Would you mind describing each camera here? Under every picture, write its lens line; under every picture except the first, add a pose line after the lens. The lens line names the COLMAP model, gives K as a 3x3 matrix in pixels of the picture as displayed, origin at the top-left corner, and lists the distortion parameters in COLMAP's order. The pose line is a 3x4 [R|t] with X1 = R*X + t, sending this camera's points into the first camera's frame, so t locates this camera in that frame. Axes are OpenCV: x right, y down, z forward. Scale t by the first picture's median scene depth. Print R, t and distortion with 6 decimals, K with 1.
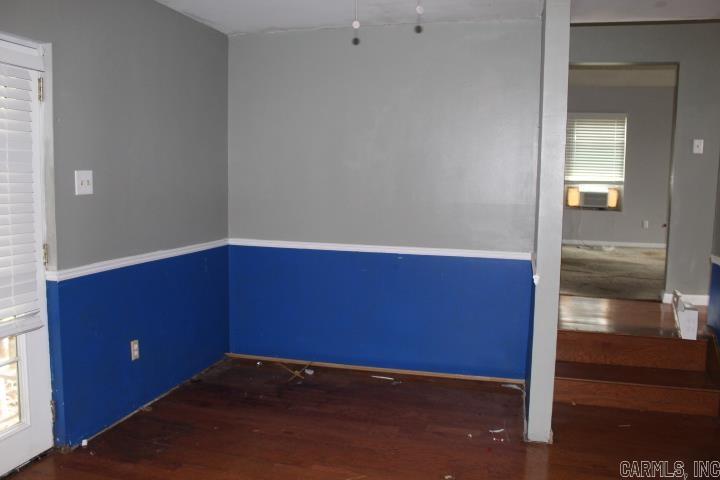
lens RADIAL K [[598.2, 0, 361.6], [0, 598.2, 238.0], [0, 0, 1]] dist [-0.166025, 0.148485]
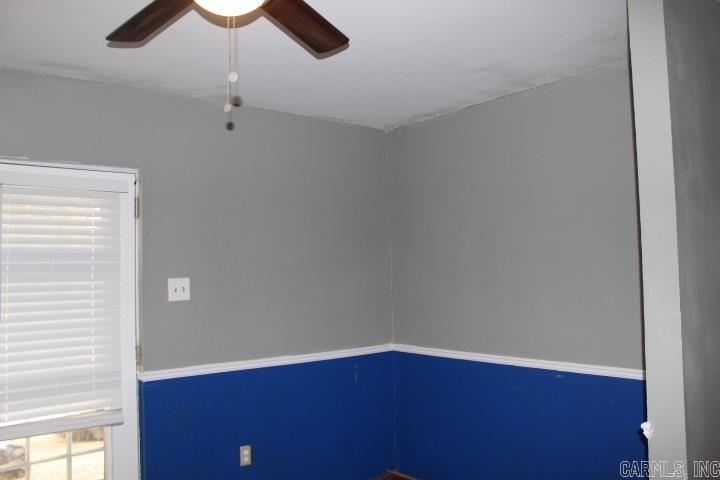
lens RADIAL K [[598.2, 0, 361.6], [0, 598.2, 238.0], [0, 0, 1]] dist [-0.166025, 0.148485]
pose [[0.832494, -0.062248, -0.550526, 0.423440], [-0.026740, 0.987996, -0.152148, -0.034538], [0.553388, 0.141383, 0.820837, 0.295358]]
